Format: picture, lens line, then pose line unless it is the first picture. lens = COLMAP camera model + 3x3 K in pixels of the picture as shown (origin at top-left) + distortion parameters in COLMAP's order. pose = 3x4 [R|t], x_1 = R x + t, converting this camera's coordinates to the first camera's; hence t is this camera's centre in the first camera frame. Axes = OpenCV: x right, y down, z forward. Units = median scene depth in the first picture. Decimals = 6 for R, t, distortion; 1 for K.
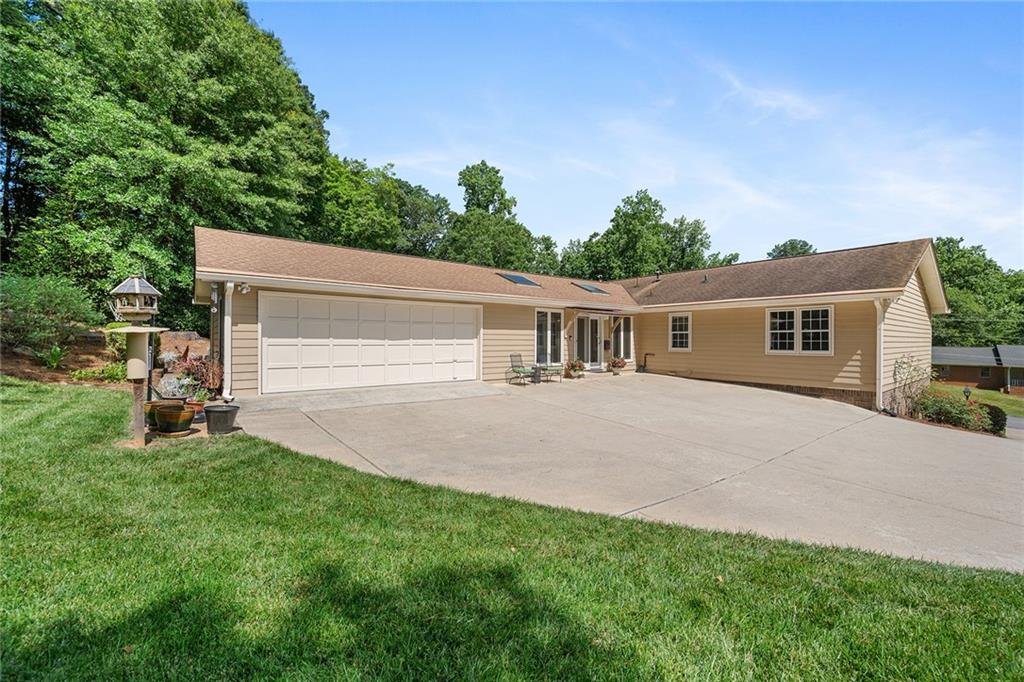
lens RADIAL K [[417.5, 0, 510.3], [0, 417.5, 345.7], [0, 0, 1]] dist [0.013406, -0.000032]
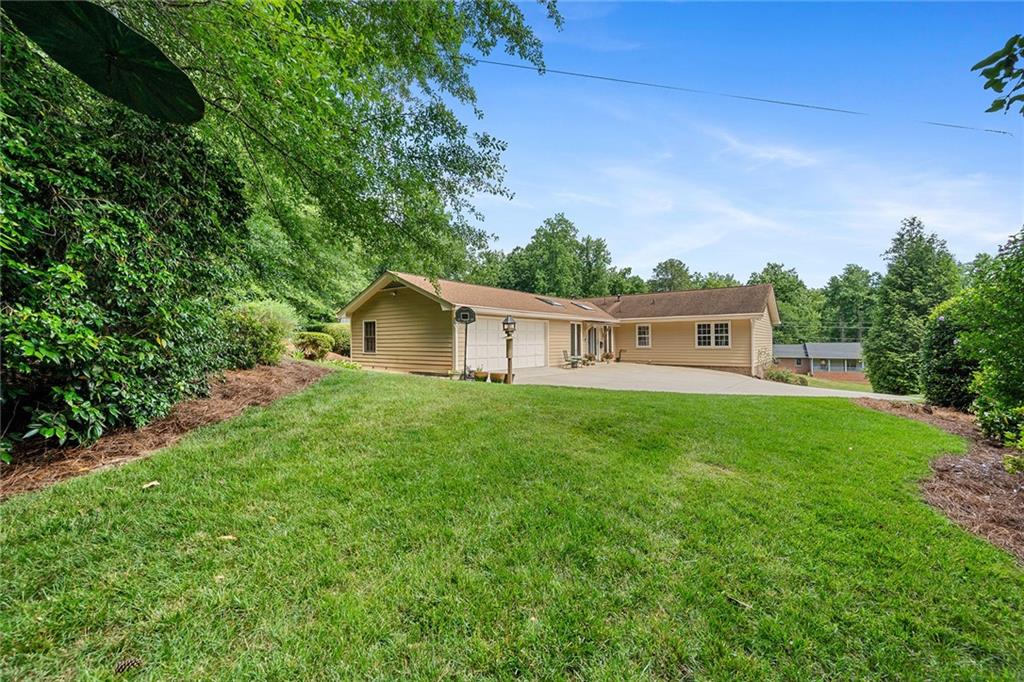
lens RADIAL K [[410.0, 0, 506.5], [0, 410.0, 340.3], [0, 0, 1]] dist [-0.003229, 0.000305]
pose [[0.975916, -0.009043, 0.217958, -0.444928], [0.013253, 0.999753, -0.017859, 0.005927], [-0.217742, 0.020317, 0.975795, -0.410272]]
